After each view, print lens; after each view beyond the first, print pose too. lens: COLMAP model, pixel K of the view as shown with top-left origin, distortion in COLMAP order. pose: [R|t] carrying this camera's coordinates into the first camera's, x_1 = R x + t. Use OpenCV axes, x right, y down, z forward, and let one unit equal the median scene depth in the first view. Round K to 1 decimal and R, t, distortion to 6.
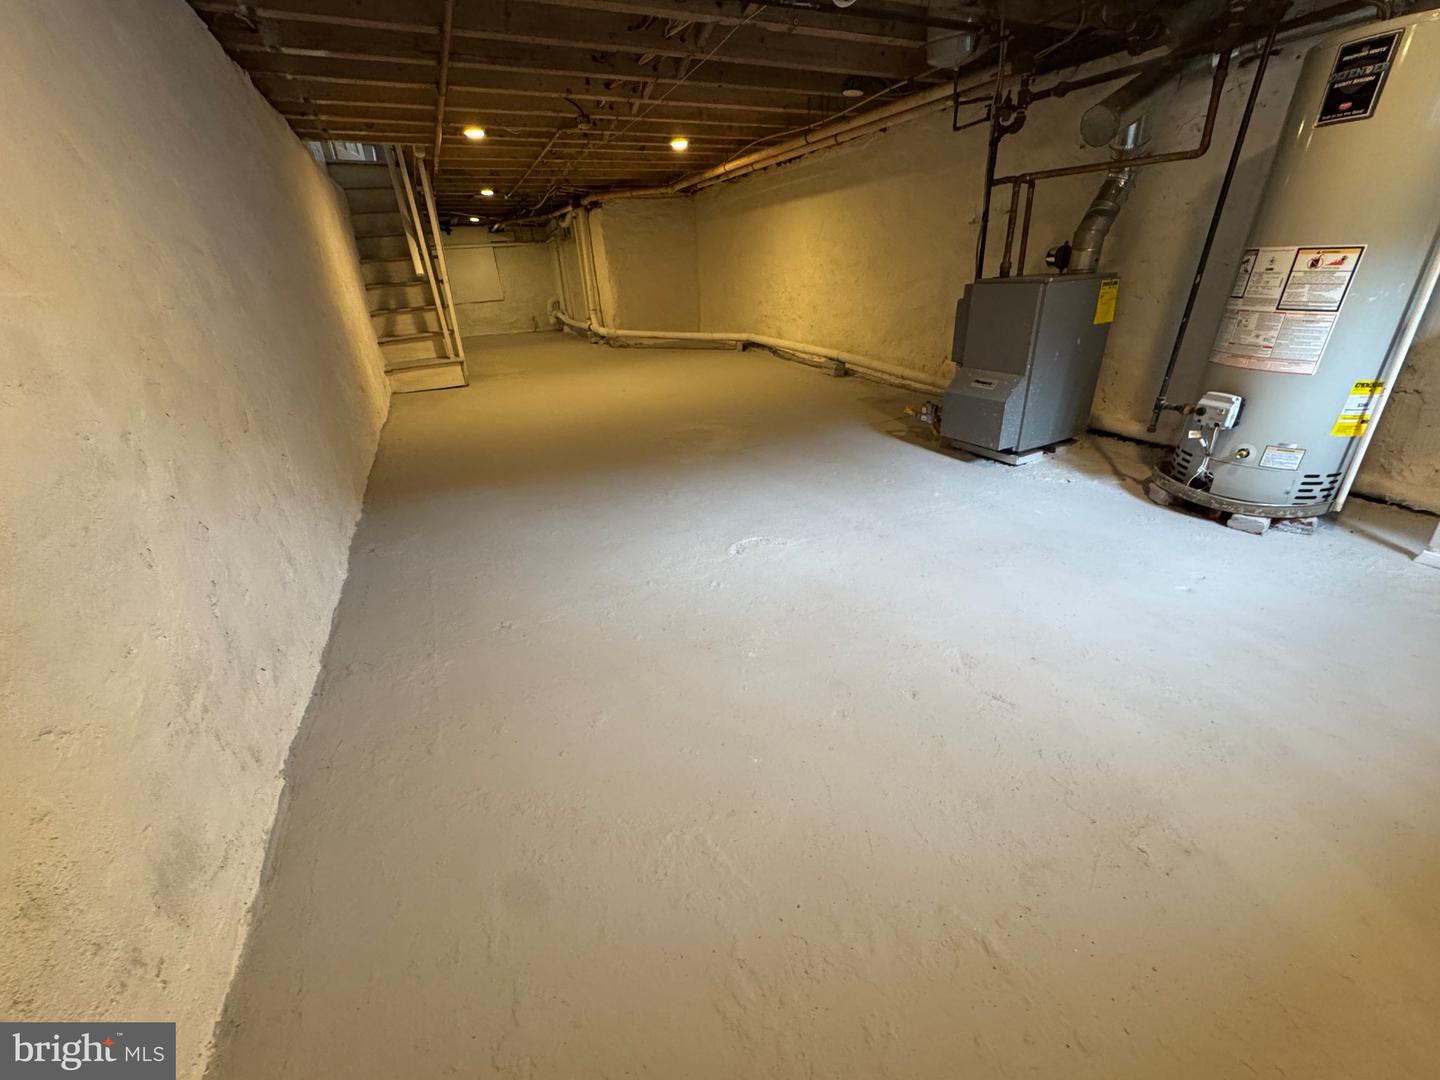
lens RADIAL K [[576.5, 0, 719.8], [0, 576.5, 535.9], [0, 0, 1]] dist [-0.000835, -0.000098]
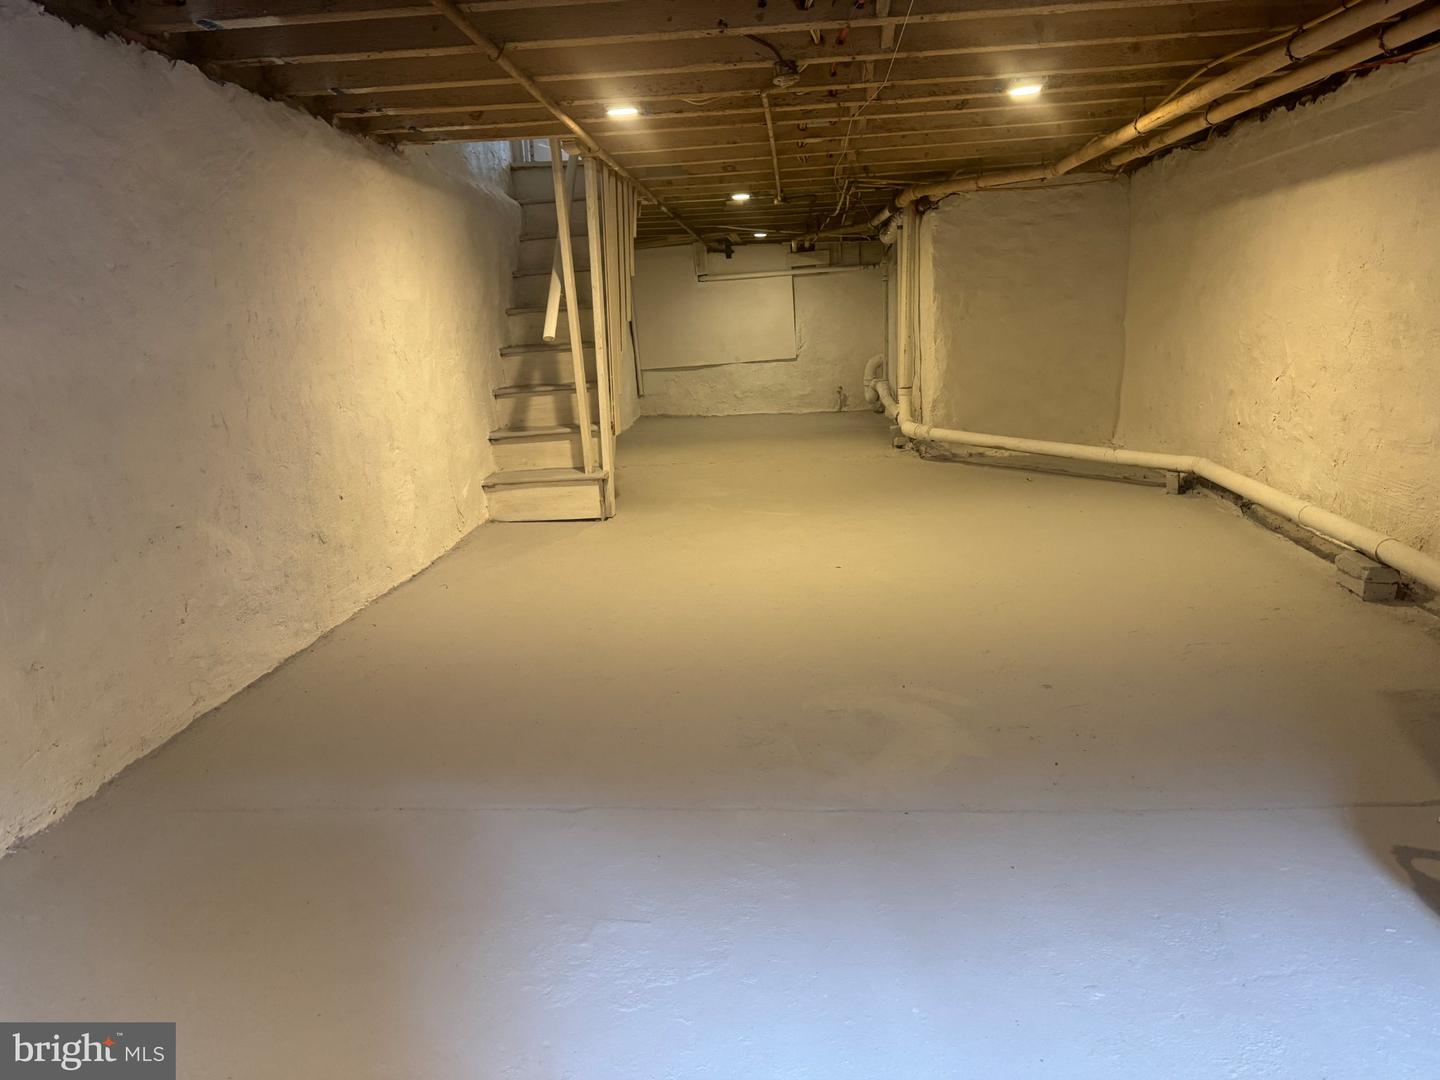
lens RADIAL K [[1013.7, 0, 721.4], [0, 1013.7, 543.7], [0, 0, 1]] dist [0.089615, -0.111775]
pose [[0.870014, 0.112977, -0.479908, 0.195605], [-0.201650, 0.969792, -0.137264, -0.168979], [0.449903, 0.216195, 0.866515, 0.261616]]
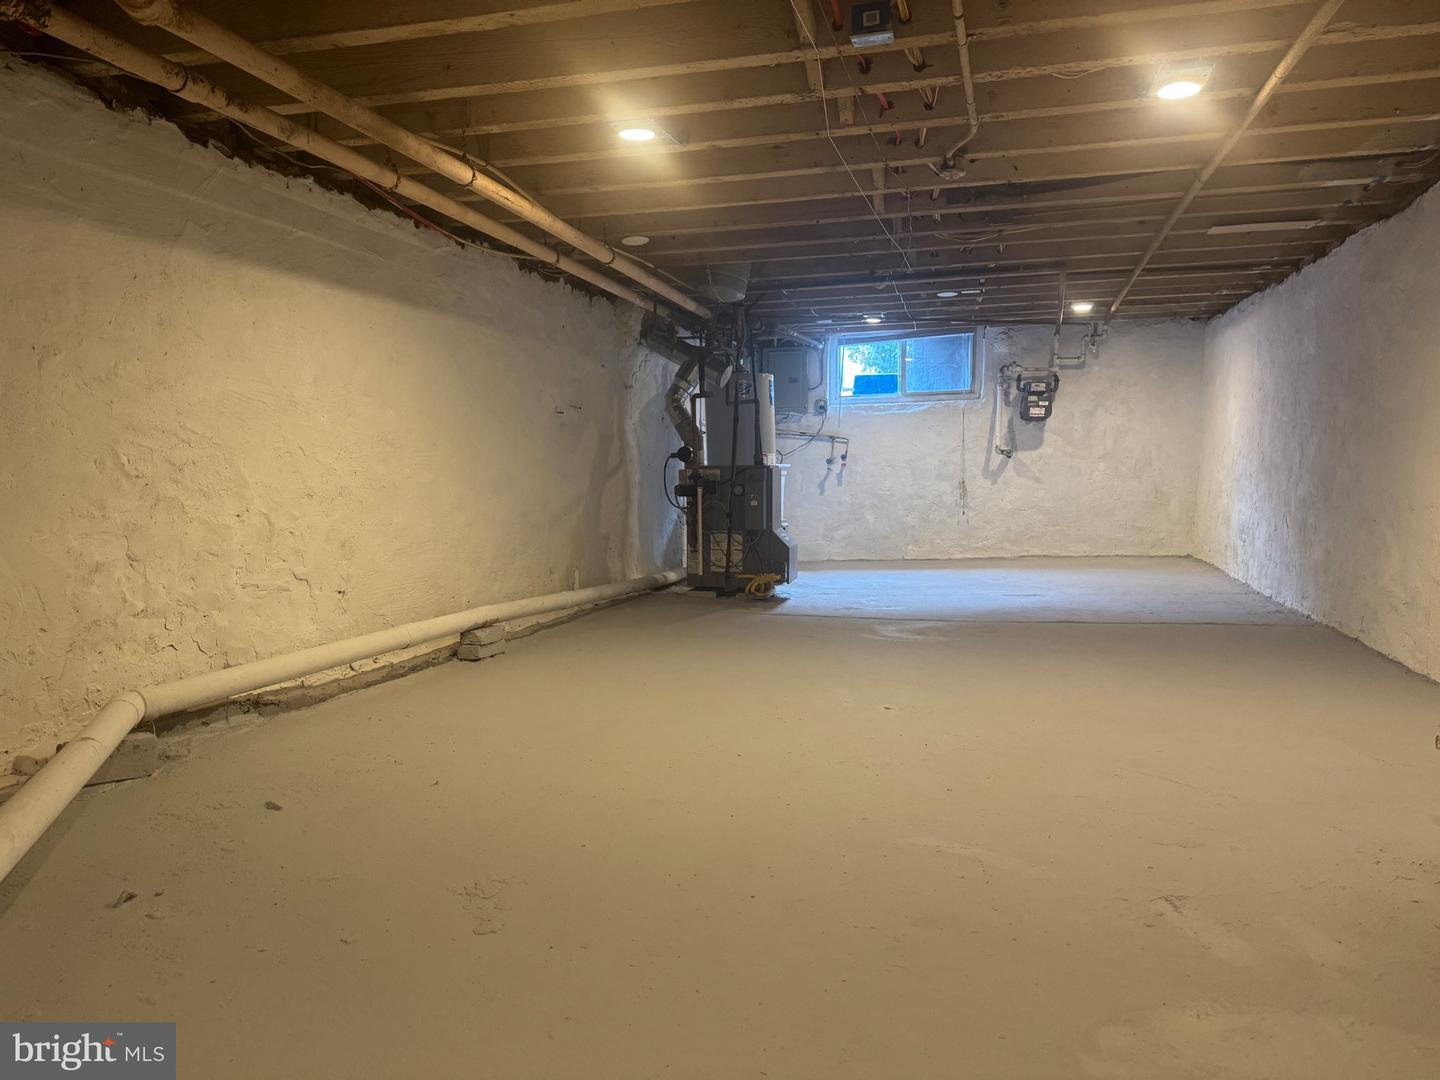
lens RADIAL K [[1013.7, 0, 721.4], [0, 1013.7, 543.7], [0, 0, 1]] dist [0.089615, -0.111775]
pose [[-0.769291, 0.002674, 0.638893, -0.646484], [0.307233, 0.878327, 0.366263, -0.789977], [-0.560178, 0.478052, -0.676511, 1.832677]]
